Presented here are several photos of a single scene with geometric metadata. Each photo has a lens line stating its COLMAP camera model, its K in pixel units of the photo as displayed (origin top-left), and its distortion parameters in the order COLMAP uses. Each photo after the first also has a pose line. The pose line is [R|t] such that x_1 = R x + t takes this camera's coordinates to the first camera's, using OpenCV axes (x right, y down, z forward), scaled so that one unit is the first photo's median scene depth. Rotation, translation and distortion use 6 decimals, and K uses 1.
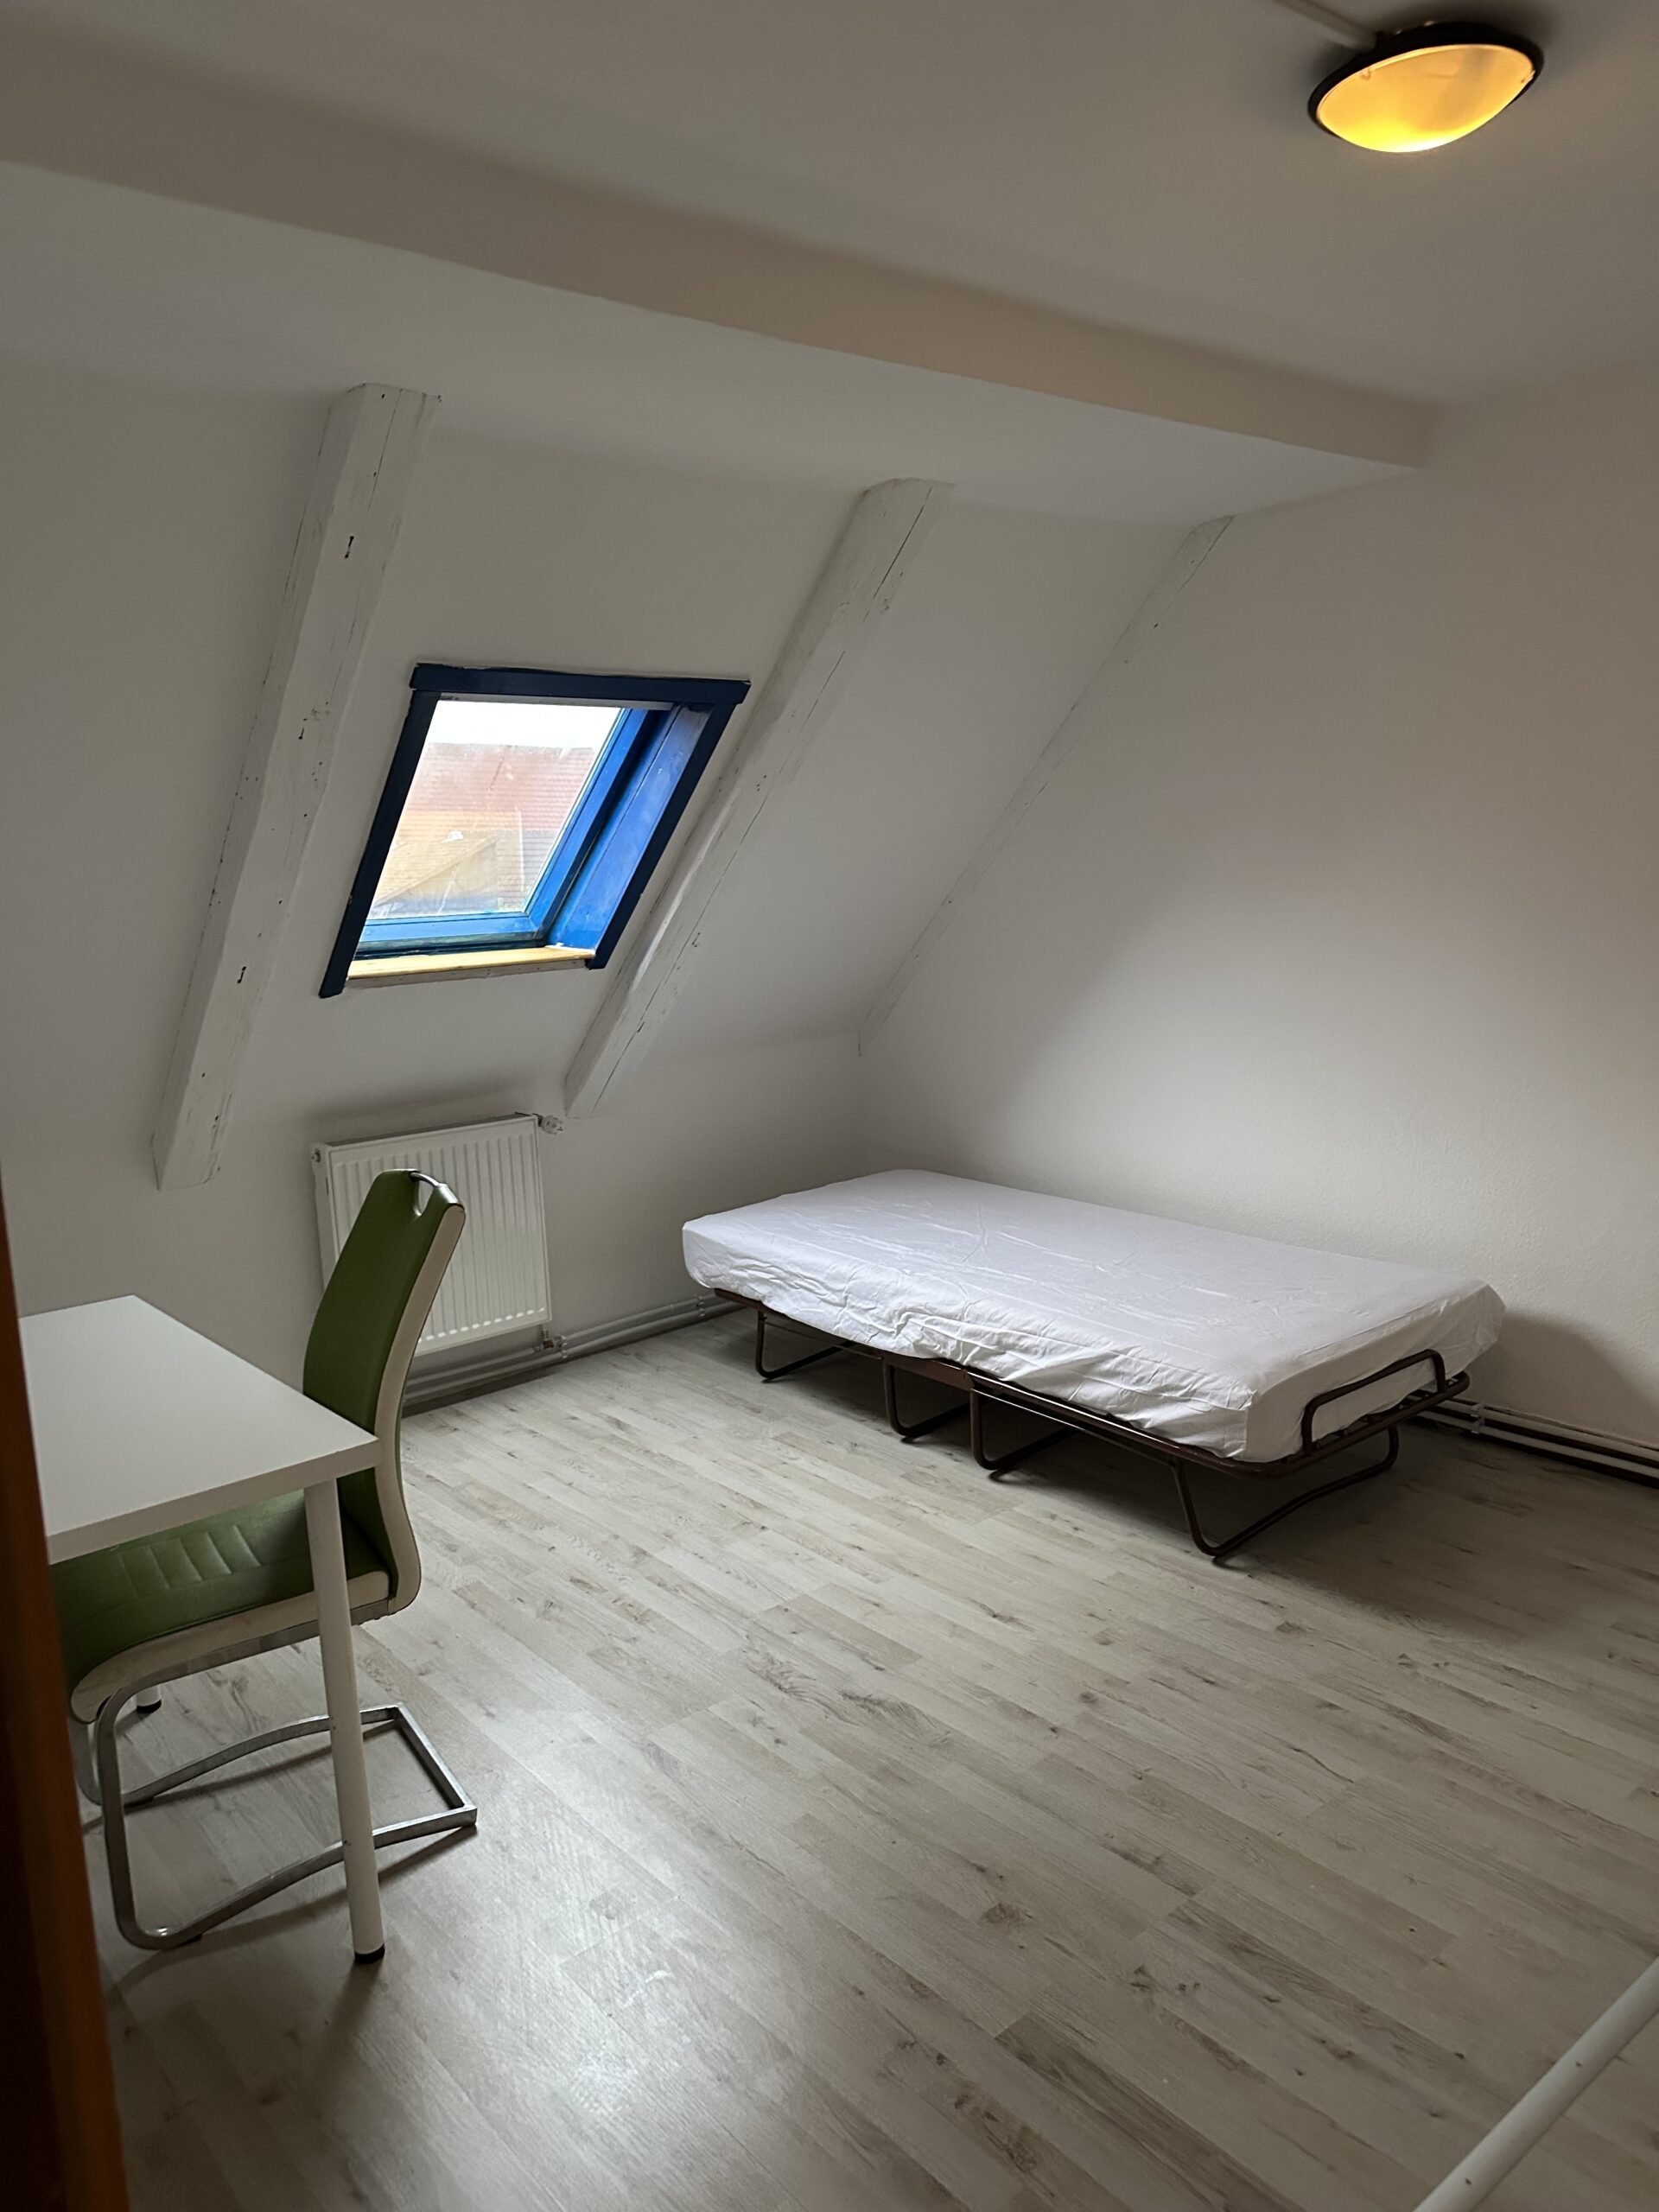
lens RADIAL K [[1552.4, 0, 853.3], [0, 1552.4, 1104.2], [0, 0, 1]] dist [0.047440, -0.057400]
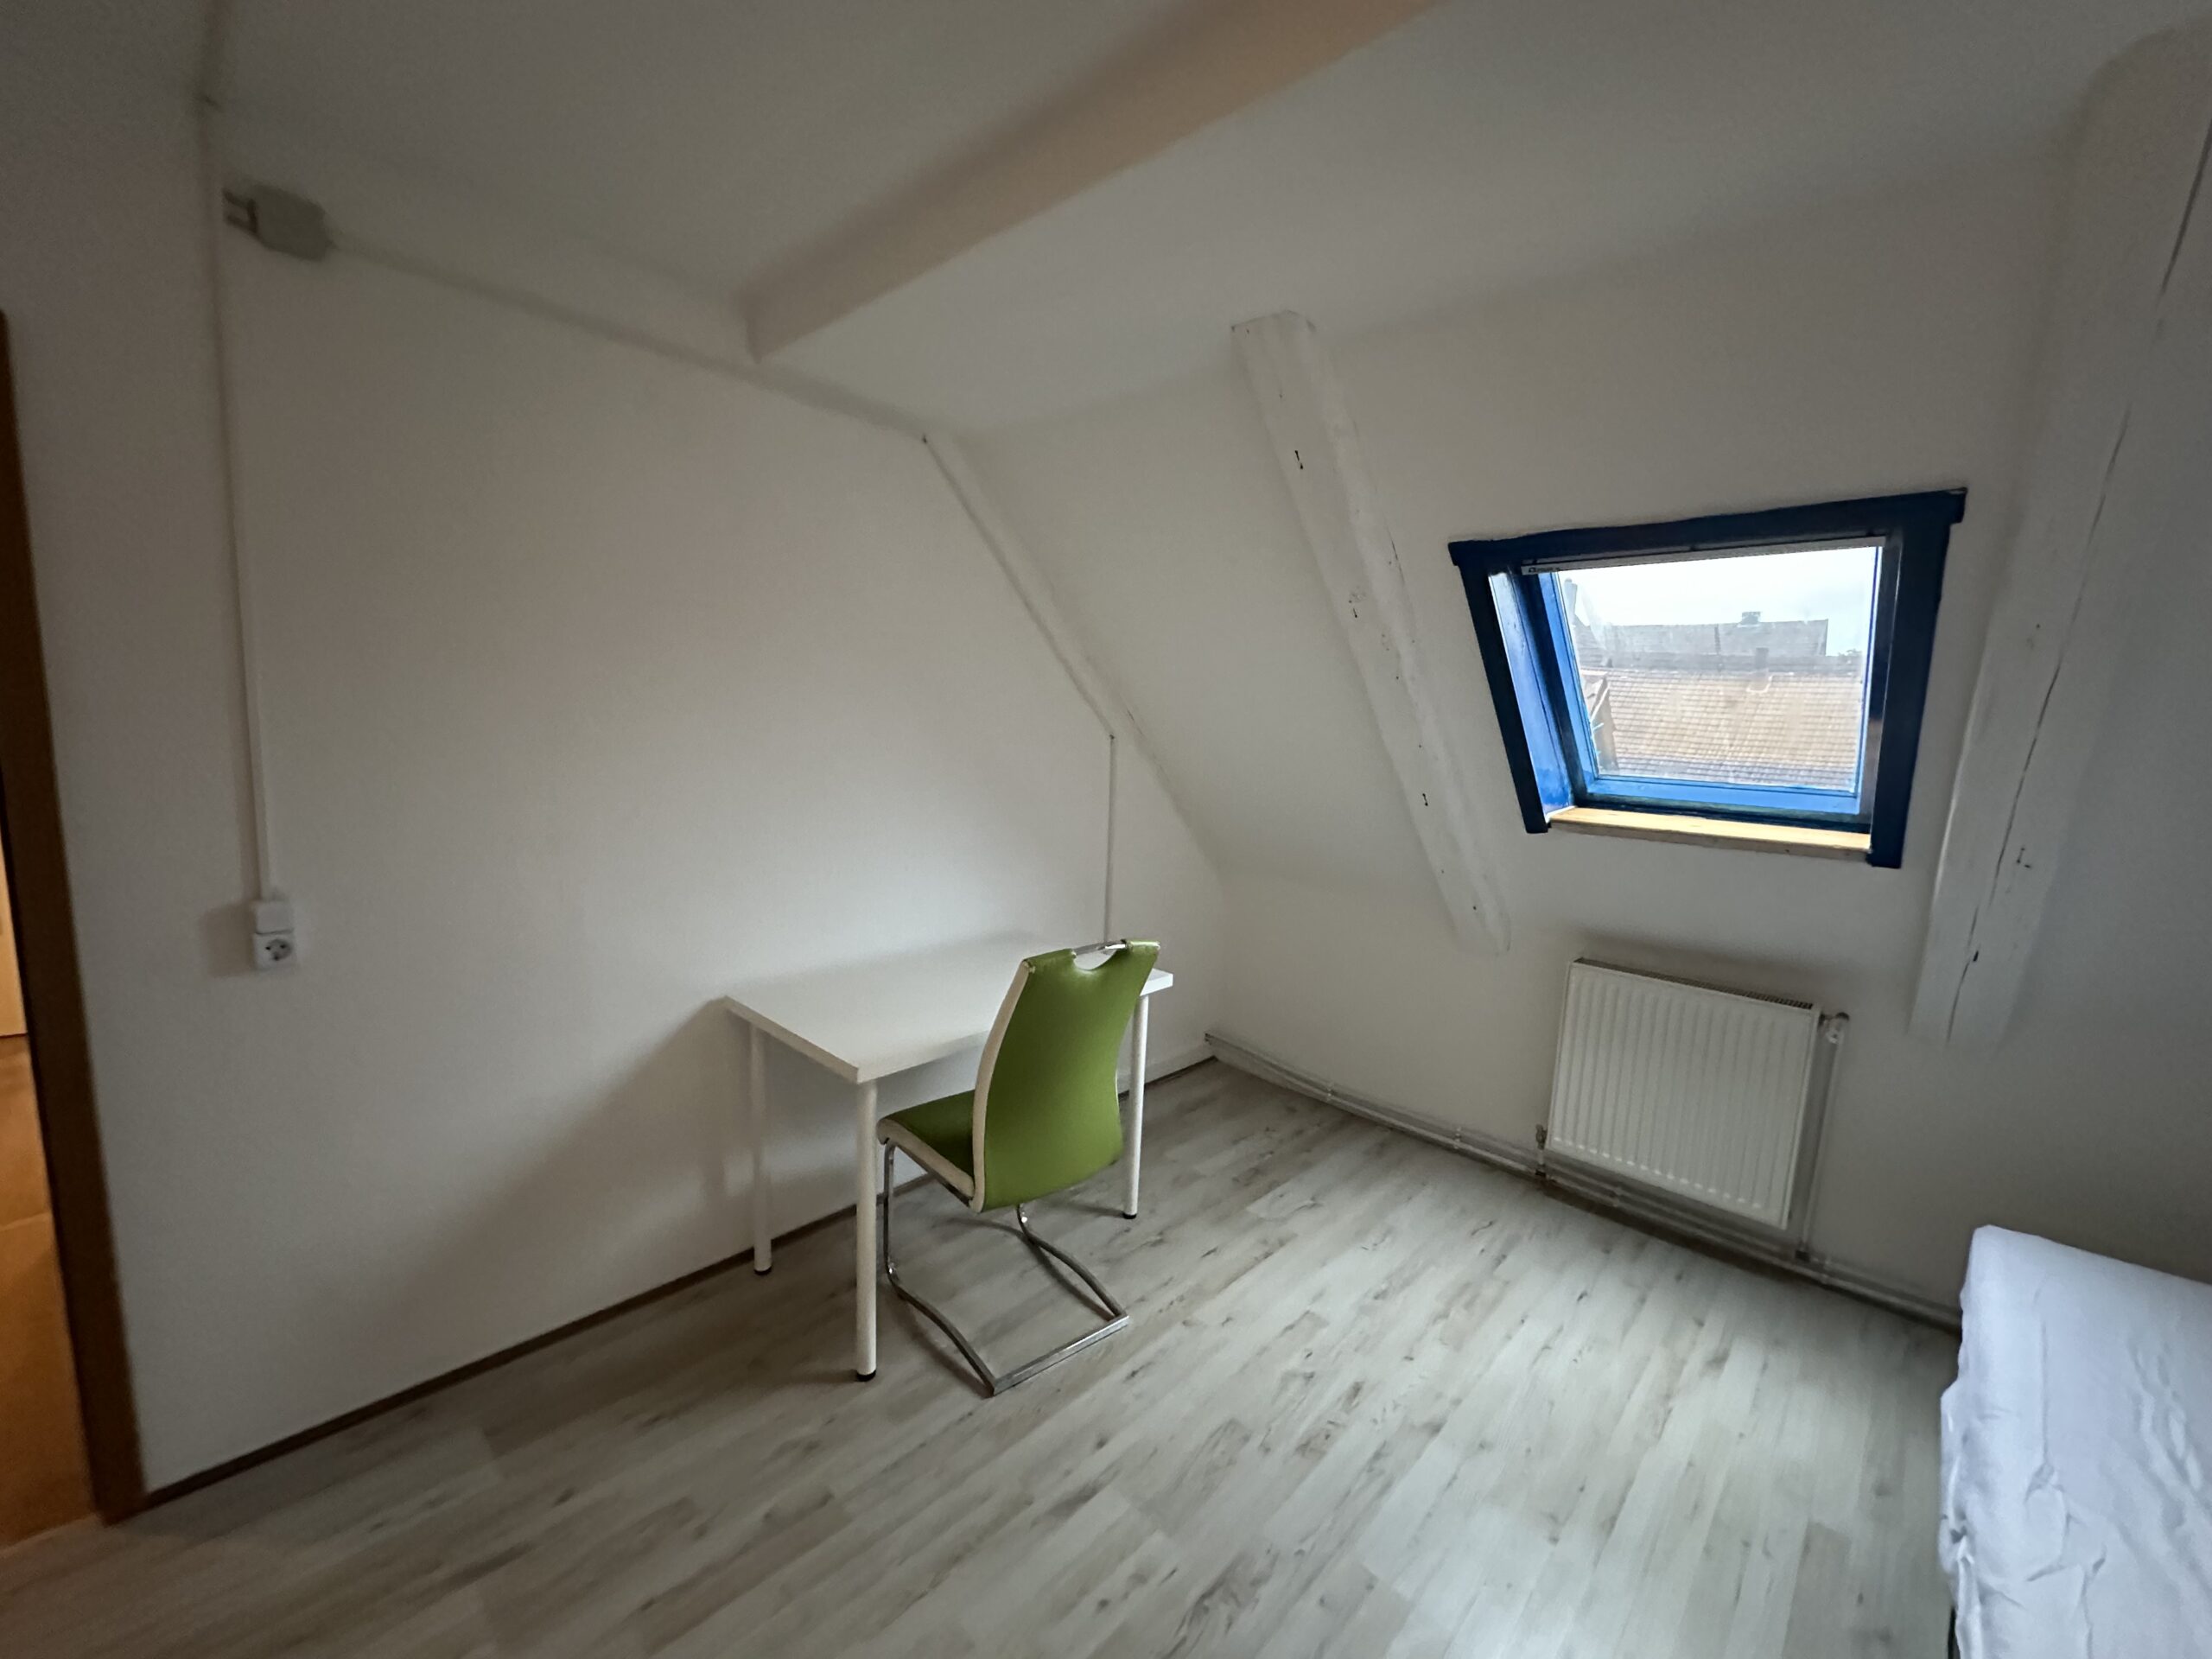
lens RADIAL K [[891.6, 0, 1098.2], [0, 891.6, 830.2], [0, 0, 1]] dist [-0.002812, 0.000622]
pose [[0.088496, 0.175369, -0.980517, 0.346346], [-0.201561, 0.967168, 0.154789, -0.126431], [0.975470, 0.183936, 0.120938, 0.694645]]
